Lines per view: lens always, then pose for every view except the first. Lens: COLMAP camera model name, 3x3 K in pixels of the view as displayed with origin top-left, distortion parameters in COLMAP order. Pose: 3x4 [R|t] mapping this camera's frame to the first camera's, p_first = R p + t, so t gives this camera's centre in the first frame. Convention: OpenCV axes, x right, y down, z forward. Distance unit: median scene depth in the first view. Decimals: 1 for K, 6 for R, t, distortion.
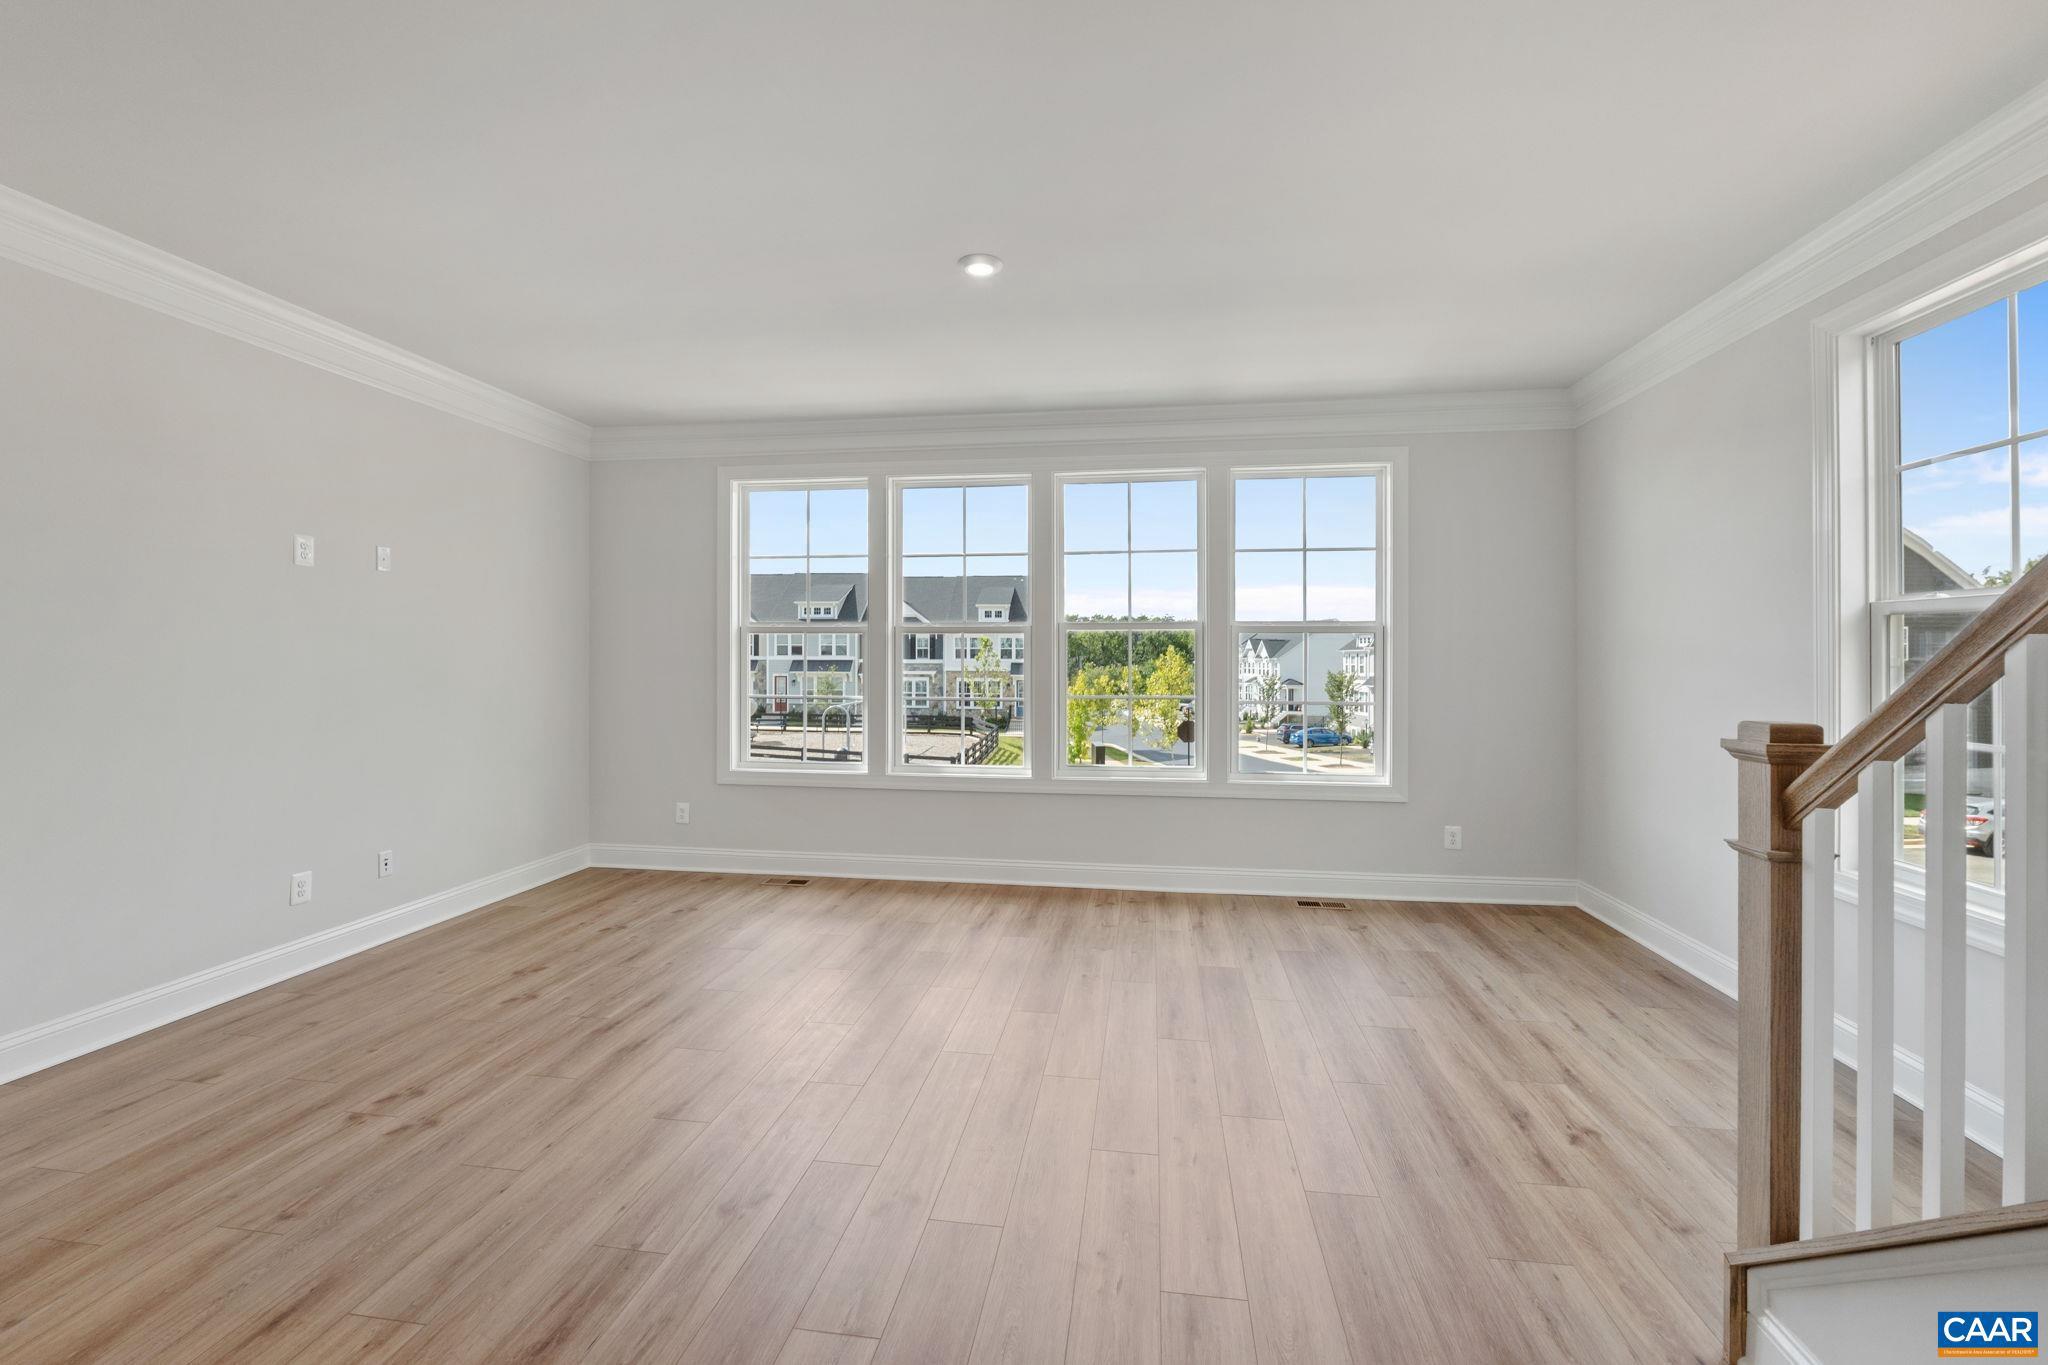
lens RADIAL K [[863.3, 0, 1022.9], [0, 863.3, 655.5], [0, 0, 1]] dist [-0.003637, -0.000247]
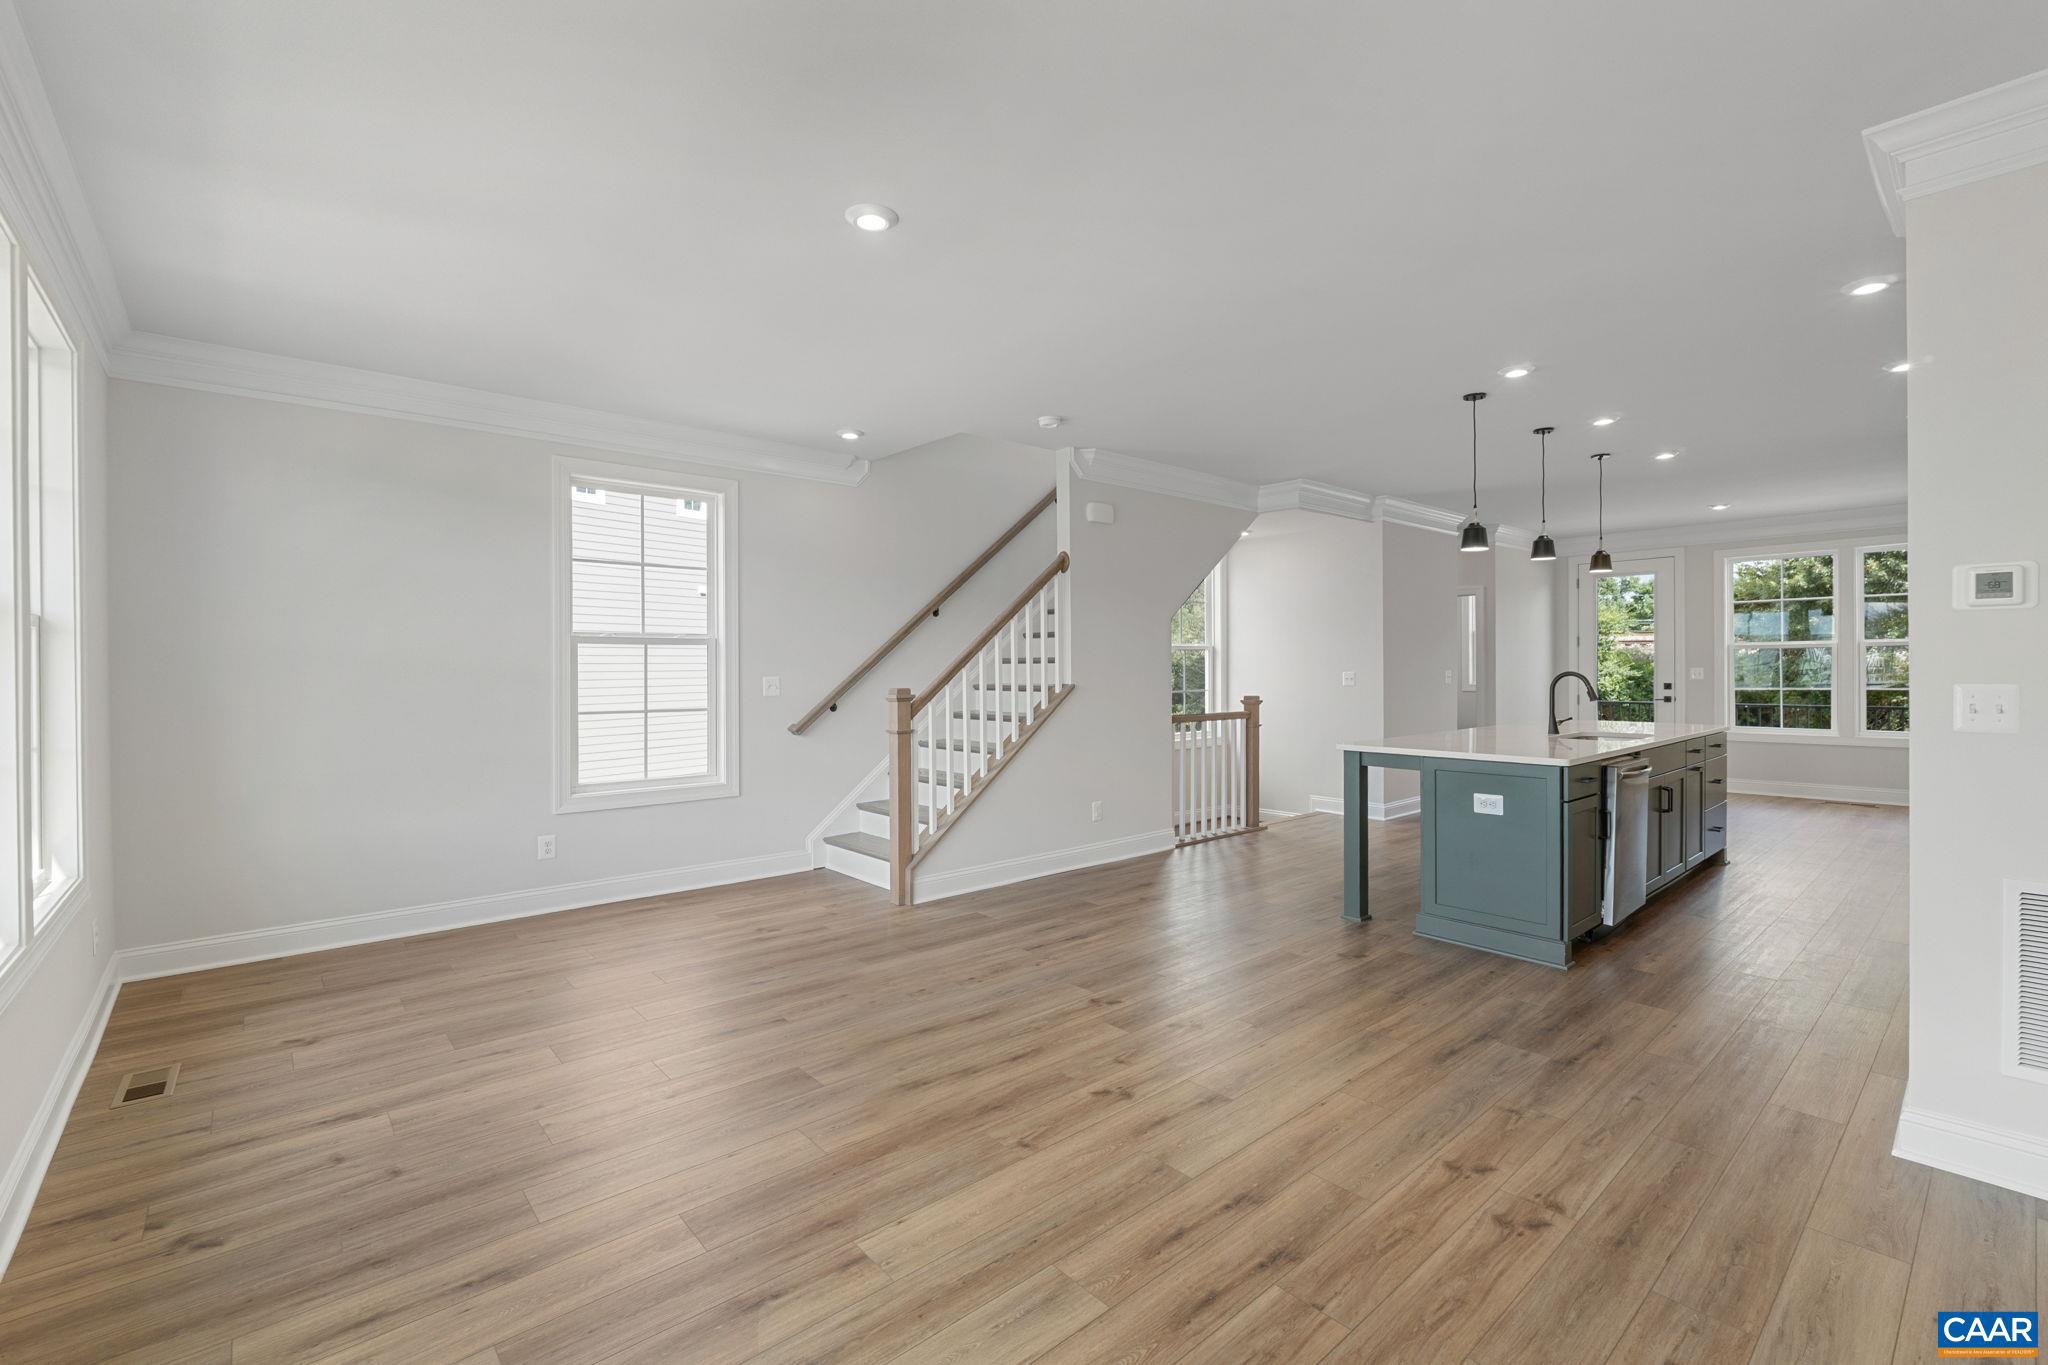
lens RADIAL K [[886.8, 0, 1024.1], [0, 886.8, 672.7], [0, 0, 1]] dist [-0.004935, -0.000022]
pose [[-0.759980, -0.002747, 0.649940, -0.559193], [0.001837, 0.999978, 0.006375, 0.003242], [-0.649944, 0.006039, -0.759958, 1.183612]]
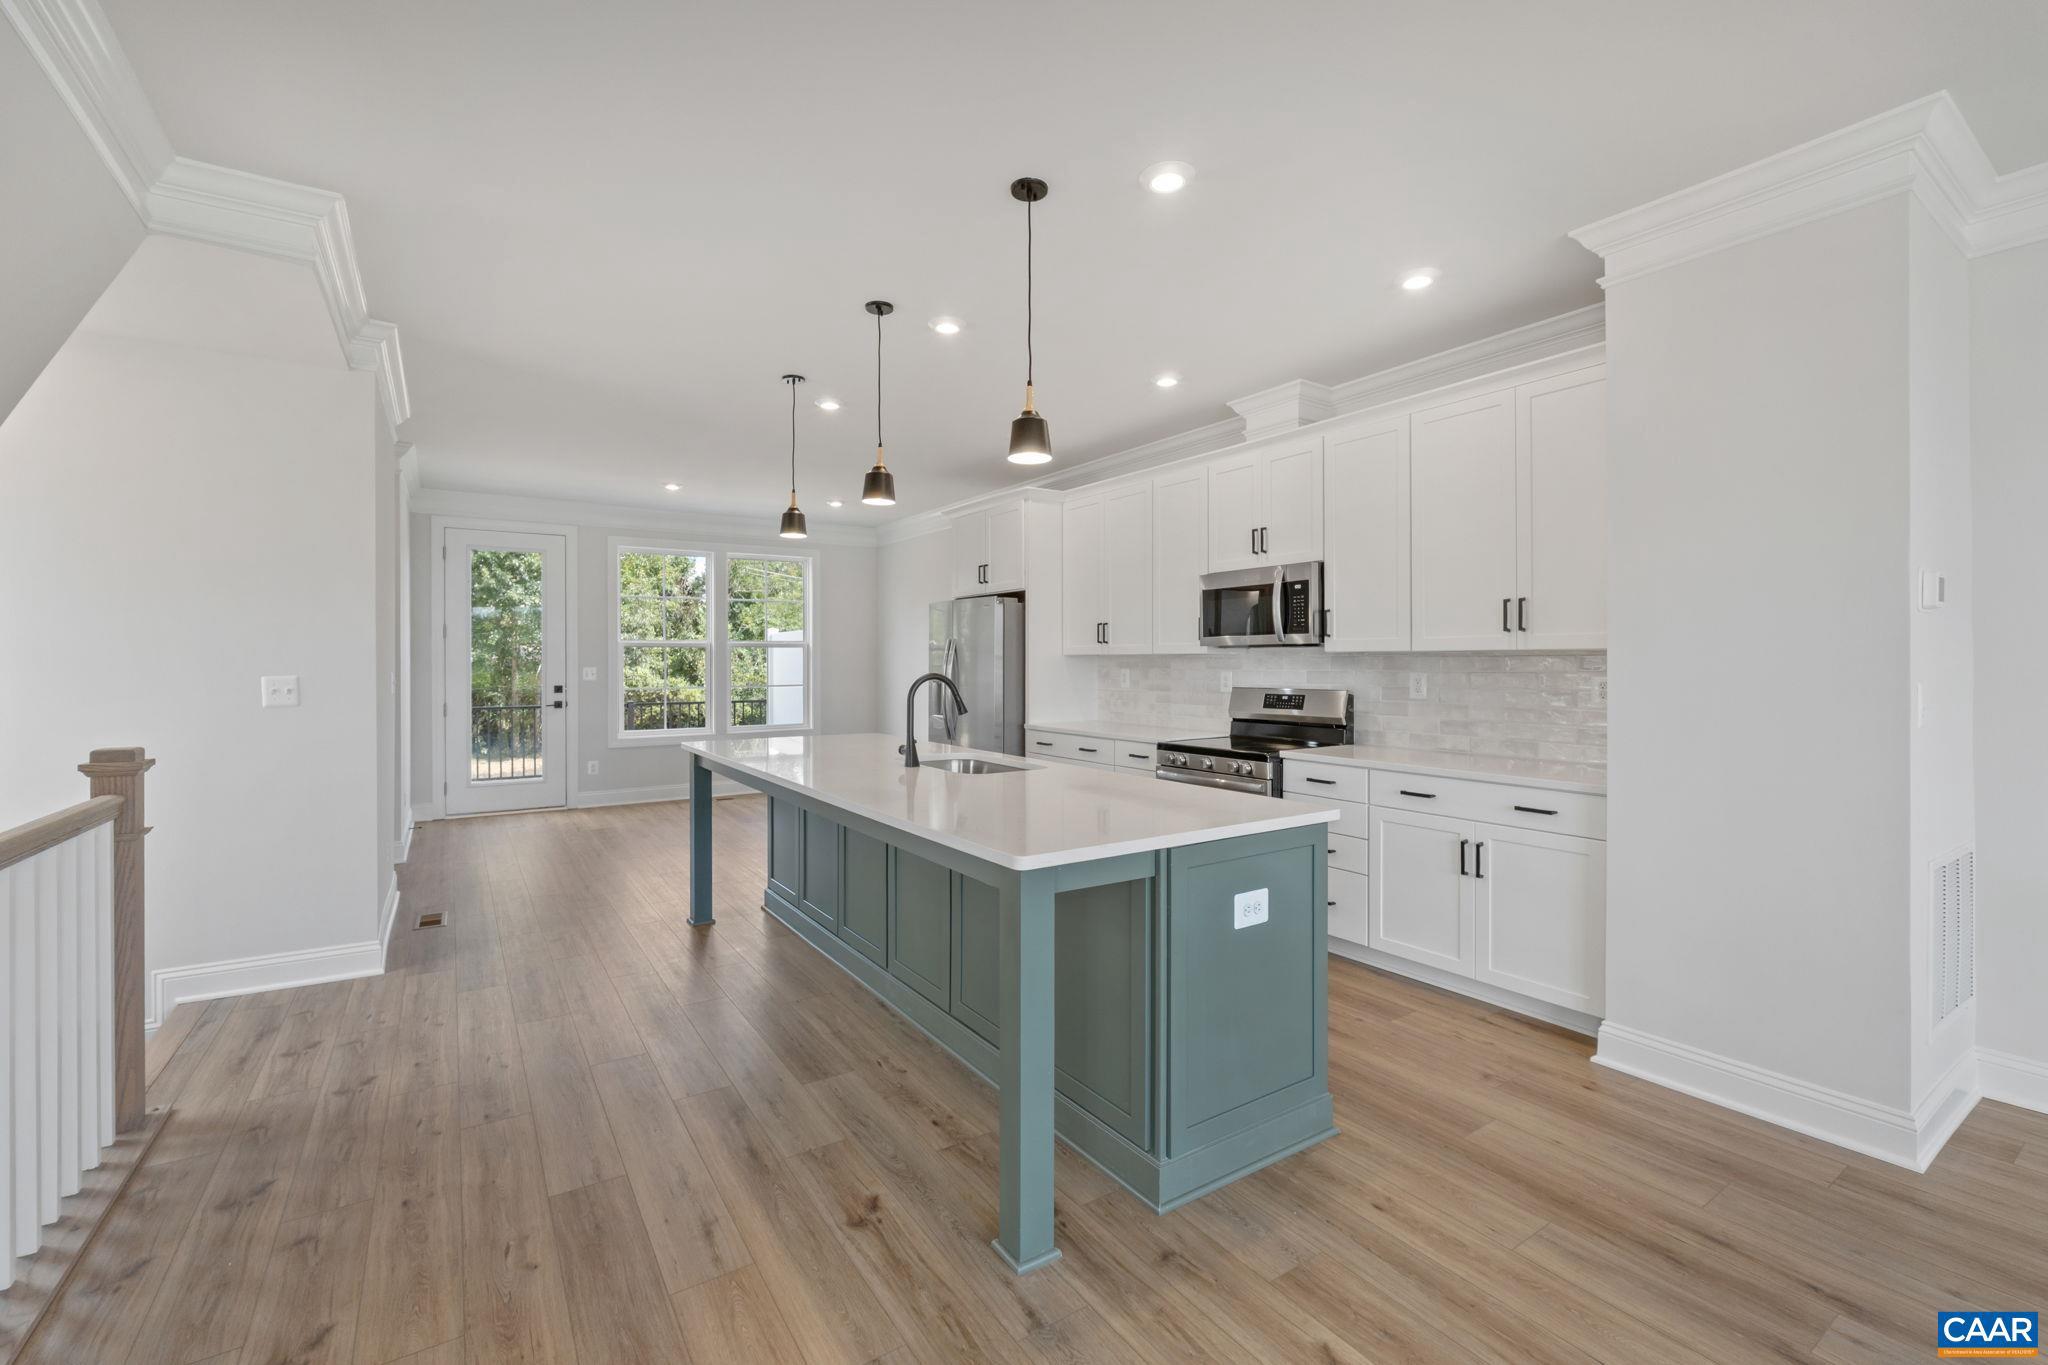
lens RADIAL K [[861.3, 0, 1010.9], [0, 861.3, 658.1], [0, 0, 1]] dist [-0.008822, -0.000483]
pose [[-0.746710, -0.005385, -0.665128, 0.158490], [-0.000172, 0.999969, -0.007902, 0.002979], [0.665150, -0.005787, -0.746688, 0.411133]]
